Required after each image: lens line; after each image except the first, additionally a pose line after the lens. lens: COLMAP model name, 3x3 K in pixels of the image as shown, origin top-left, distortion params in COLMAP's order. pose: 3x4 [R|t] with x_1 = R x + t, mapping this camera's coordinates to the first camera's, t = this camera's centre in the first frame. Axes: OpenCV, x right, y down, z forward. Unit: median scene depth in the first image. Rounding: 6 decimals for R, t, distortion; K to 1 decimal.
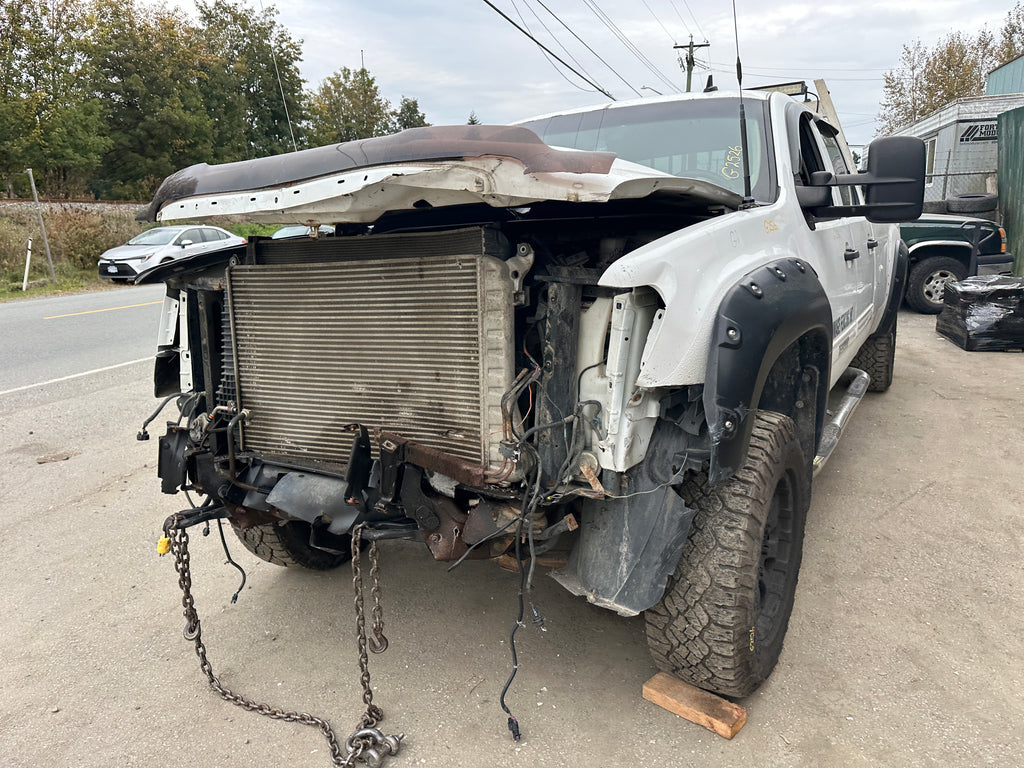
lens RADIAL K [[716.8, 0, 512.3], [0, 716.8, 378.5], [0, 0, 1]] dist [0.056626, -0.075789]
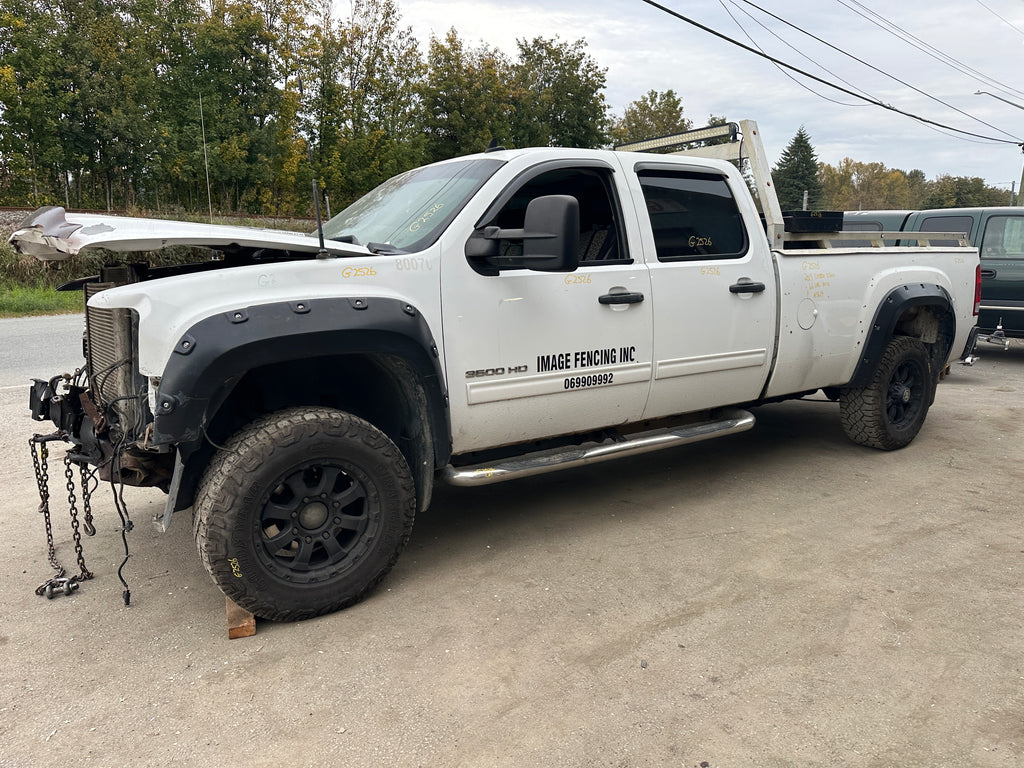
lens RADIAL K [[716.8, 0, 501.5], [0, 716.8, 385.6], [0, 0, 1]] dist [0.056626, -0.075789]
pose [[0.904660, 0.103049, -0.413486, 0.069972], [-0.108979, 0.994001, 0.009290, -0.002935], [0.411962, 0.036657, 0.910463, -0.003582]]
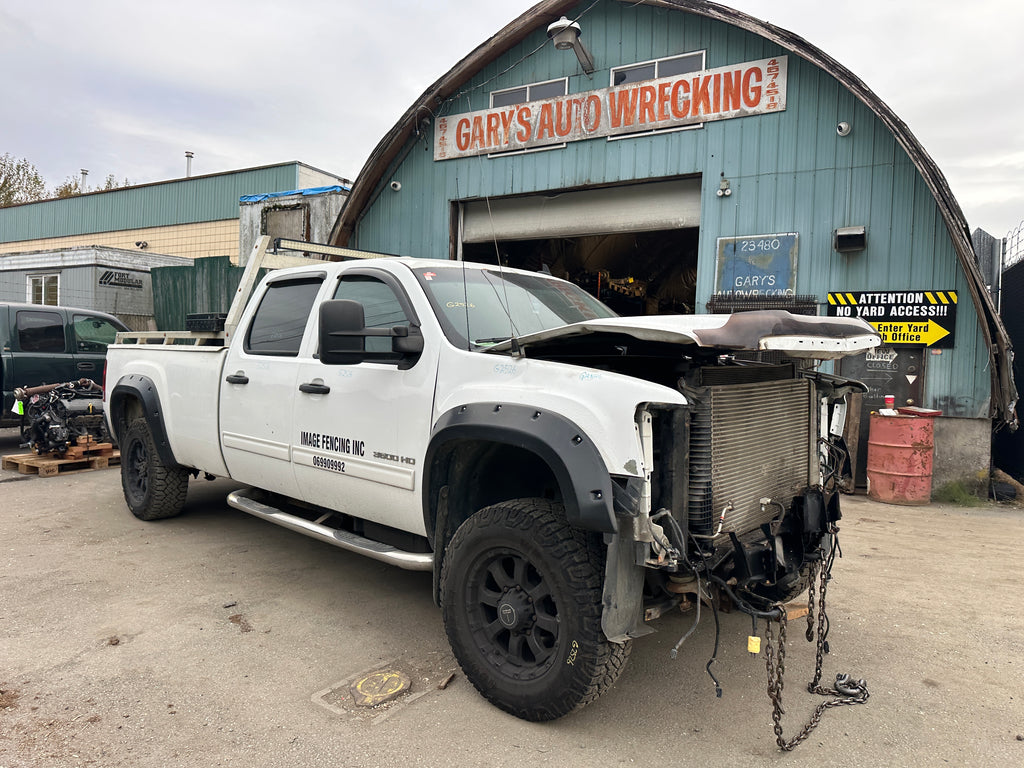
lens RADIAL K [[716.8, 0, 512.1], [0, 716.8, 387.6], [0, 0, 1]] dist [0.056626, -0.075789]
pose [[-0.224410, 0.071235, -0.971888, 0.135757], [-0.213333, 0.969542, 0.120322, -0.032968], [0.950857, 0.234337, -0.202378, 0.132879]]
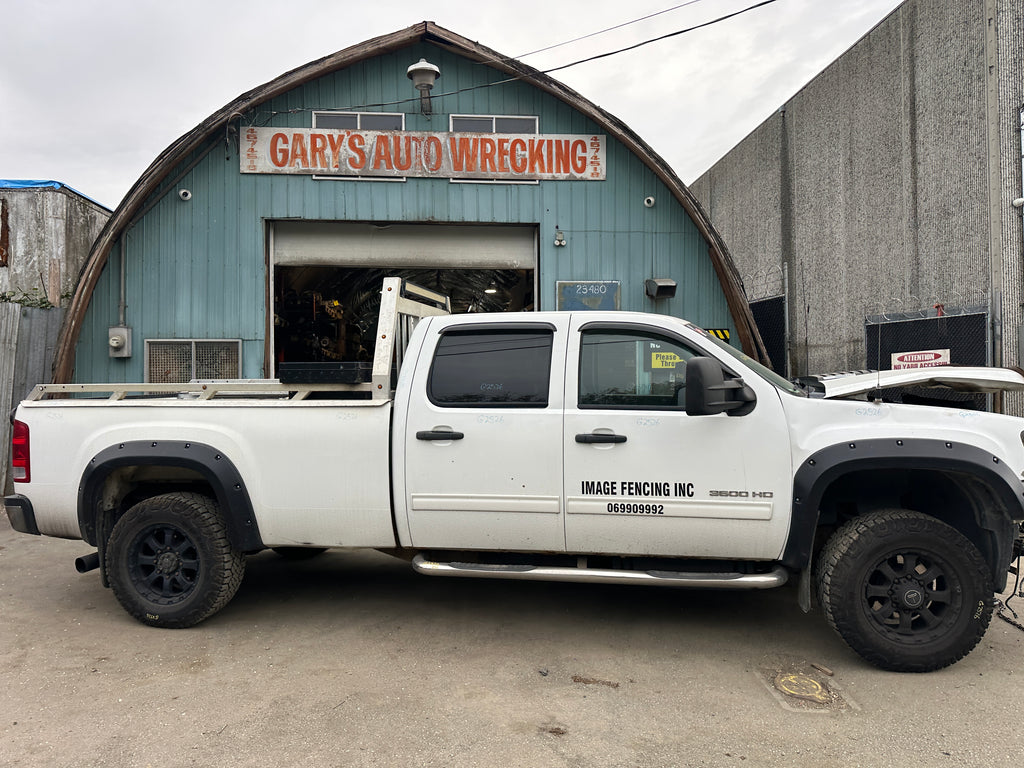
lens RADIAL K [[716.8, 0, 514.7], [0, 716.8, 382.9], [0, 0, 1]] dist [0.056626, -0.075789]
pose [[0.379940, 0.040289, -0.924133, 0.134890], [-0.191002, 0.980938, -0.035762, -0.015355], [0.905076, 0.190099, 0.380393, 0.026273]]
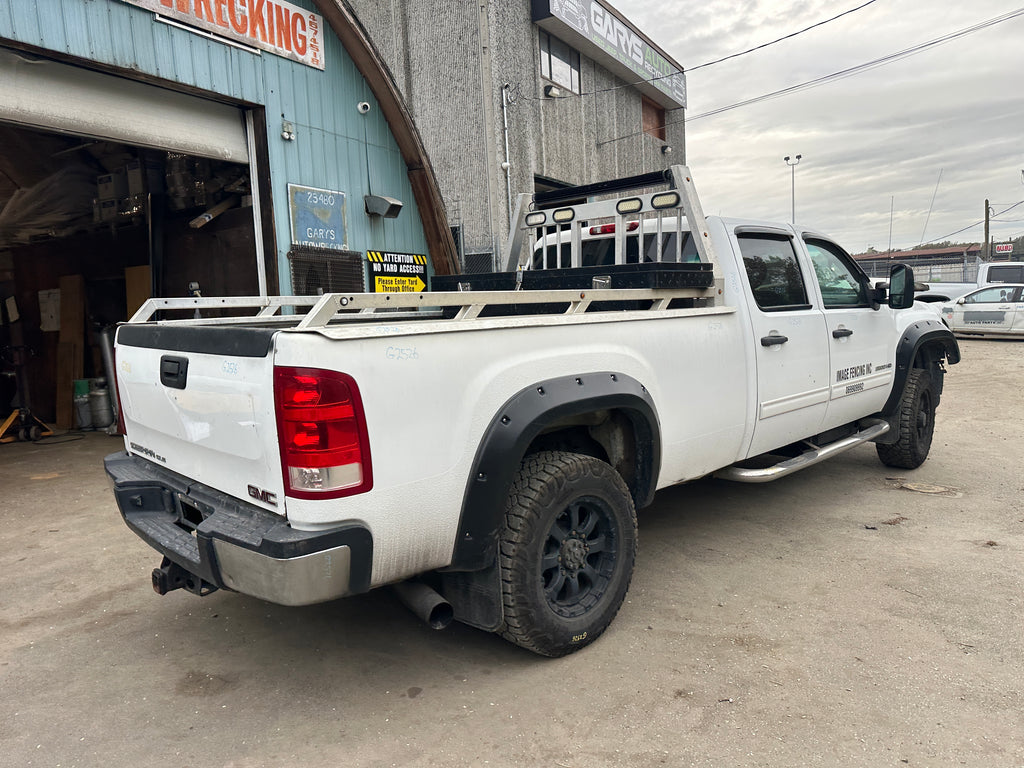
lens RADIAL K [[716.8, 0, 519.9], [0, 716.8, 384.4], [0, 0, 1]] dist [0.056626, -0.075789]
pose [[0.972784, 0.031175, -0.229605, 0.010120], [-0.049527, 0.995983, -0.074603, 0.008841], [0.226357, 0.083944, 0.970420, -0.059413]]
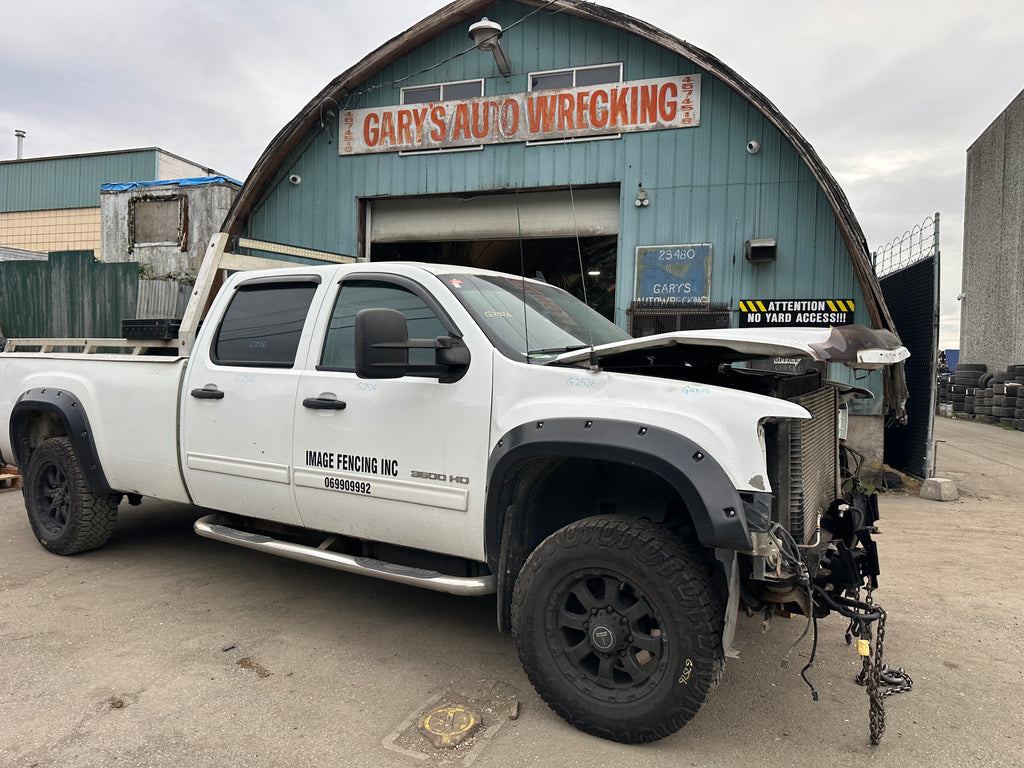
lens RADIAL K [[716.8, 0, 512.2], [0, 716.8, 391.2], [0, 0, 1]] dist [0.056626, -0.075789]
pose [[-0.020666, 0.076826, -0.996830, 0.135311], [-0.218869, 0.972511, 0.079490, -0.028648], [0.975535, 0.219817, -0.003283, 0.107921]]
